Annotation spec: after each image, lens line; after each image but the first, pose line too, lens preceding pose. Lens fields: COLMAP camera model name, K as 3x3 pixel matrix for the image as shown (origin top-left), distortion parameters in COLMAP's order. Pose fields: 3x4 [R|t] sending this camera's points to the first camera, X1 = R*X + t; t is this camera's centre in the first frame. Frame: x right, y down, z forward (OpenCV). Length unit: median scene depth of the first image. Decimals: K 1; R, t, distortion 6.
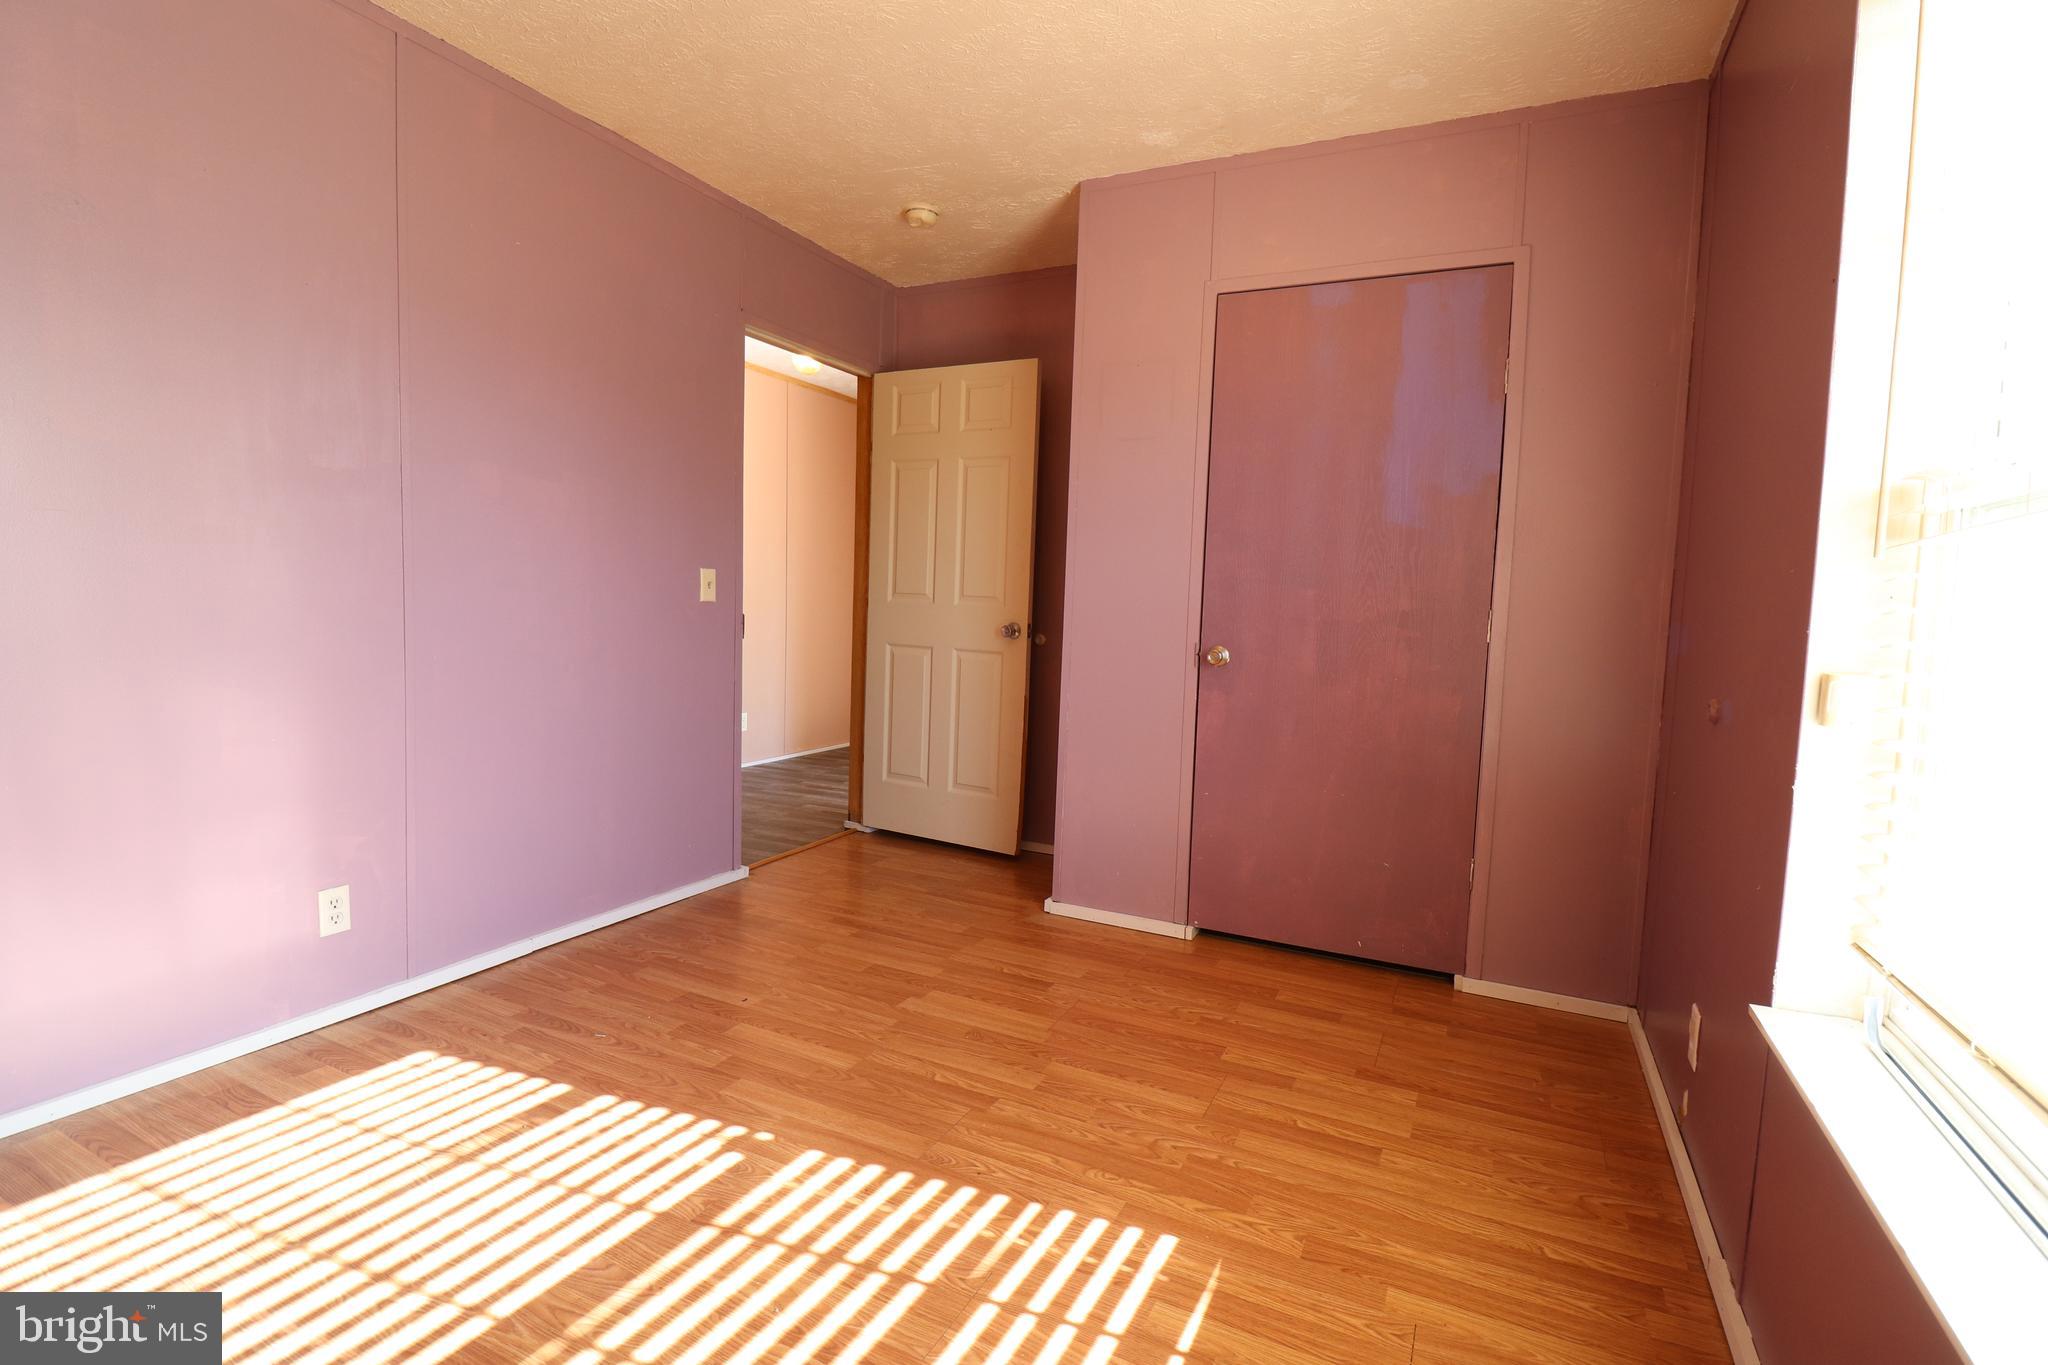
lens RADIAL K [[944.2, 0, 1022.5], [0, 944.2, 677.4], [0, 0, 1]] dist [-0.007166, -0.009826]
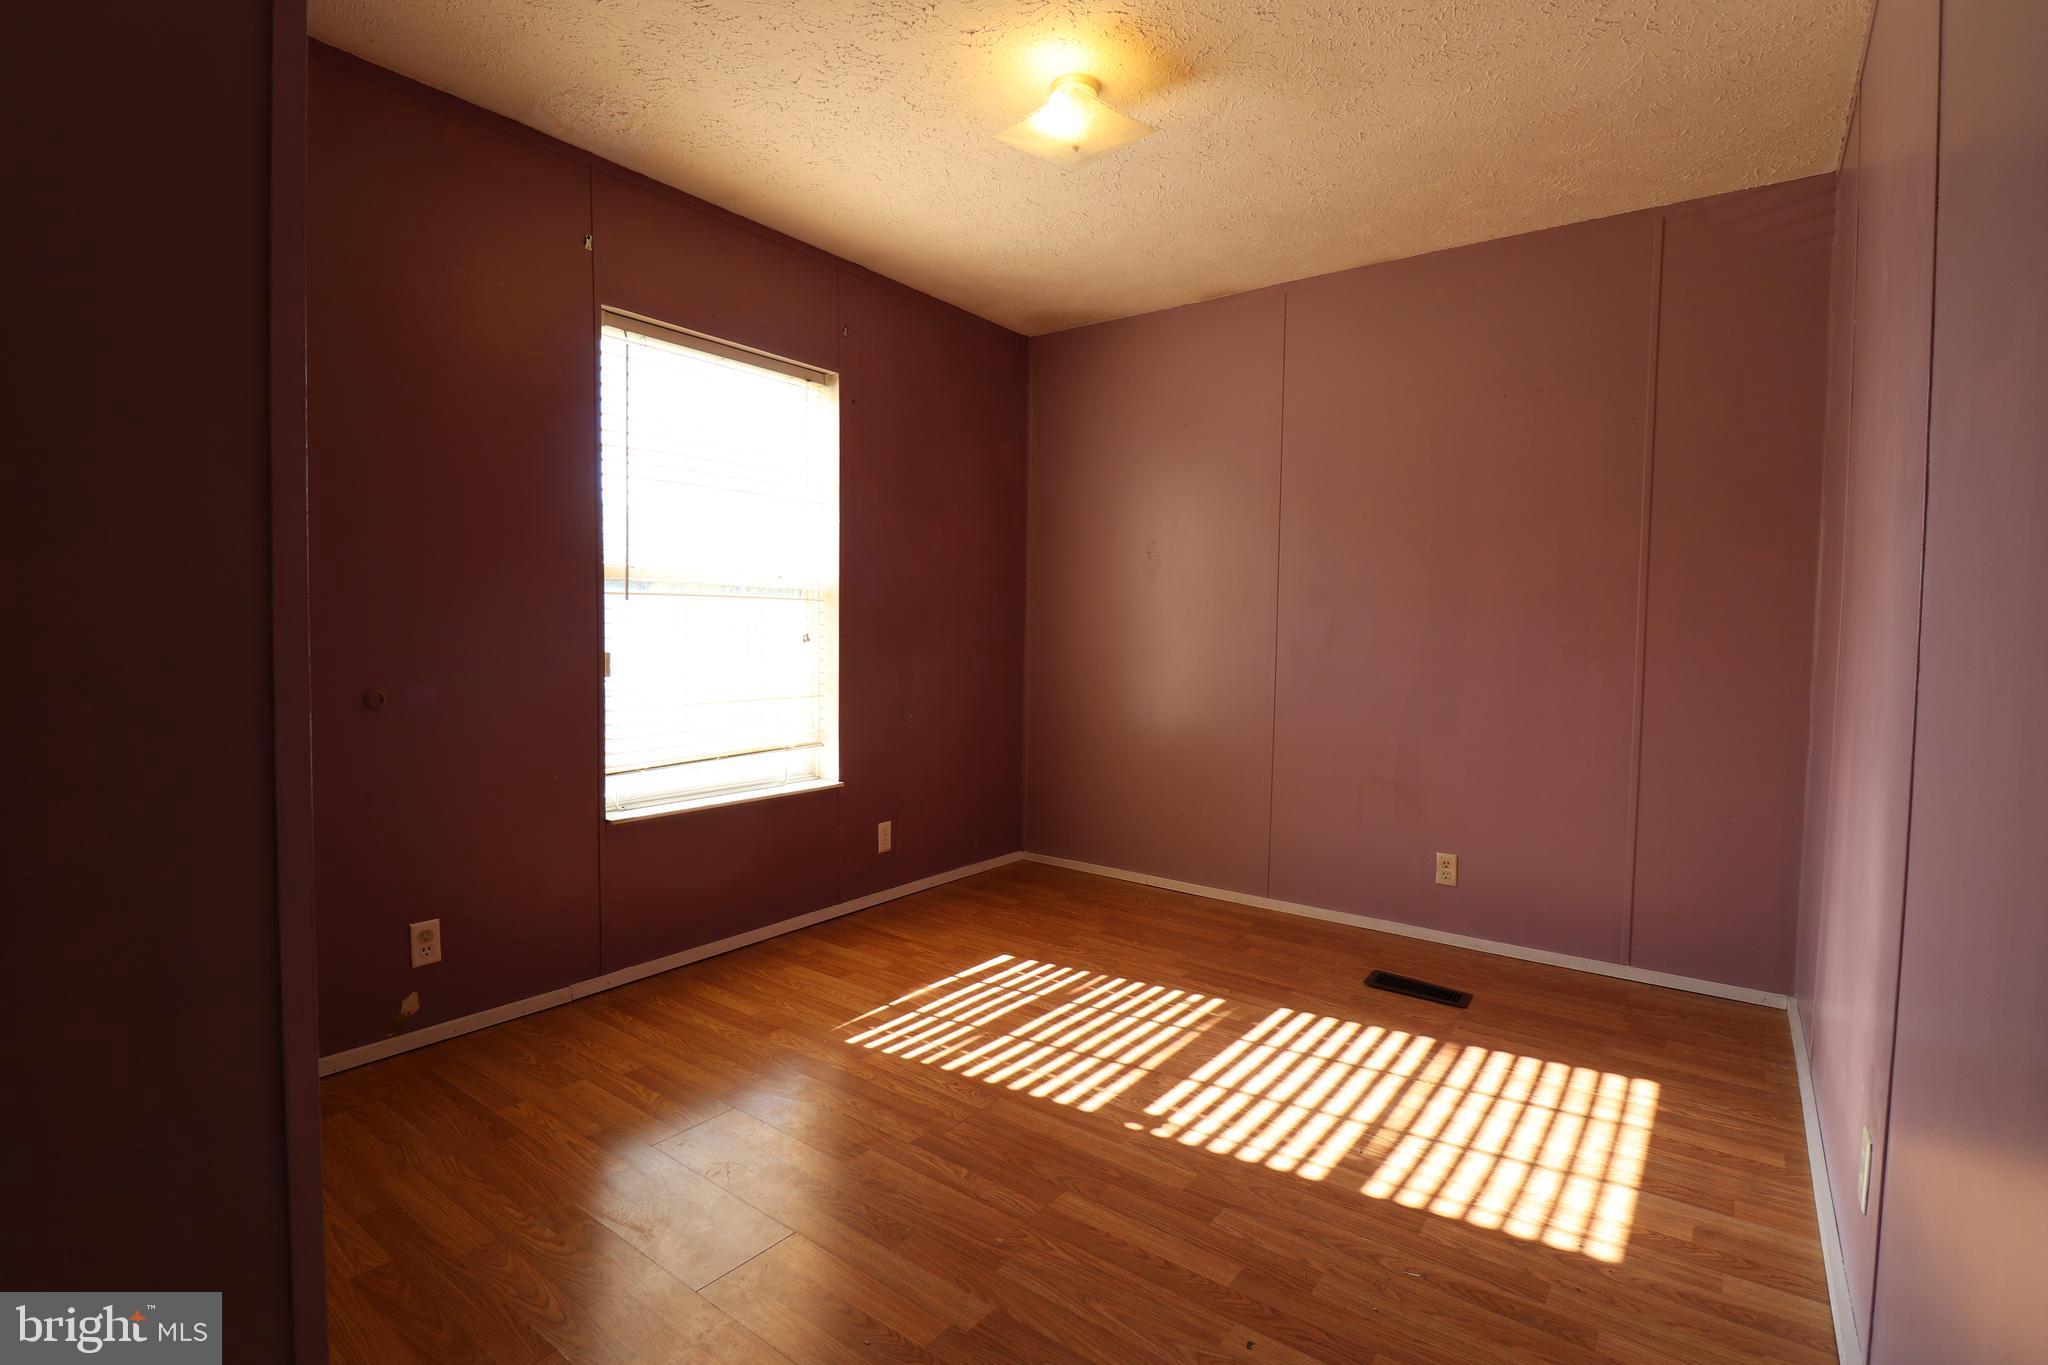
lens RADIAL K [[944.2, 0, 1026.1], [0, 944.2, 679.4], [0, 0, 1]] dist [-0.007166, -0.009826]
pose [[-0.983032, -0.055935, 0.174696, -0.345039], [-0.032123, 0.990150, 0.136272, -0.203535], [-0.180598, 0.128348, -0.975147, 2.240512]]
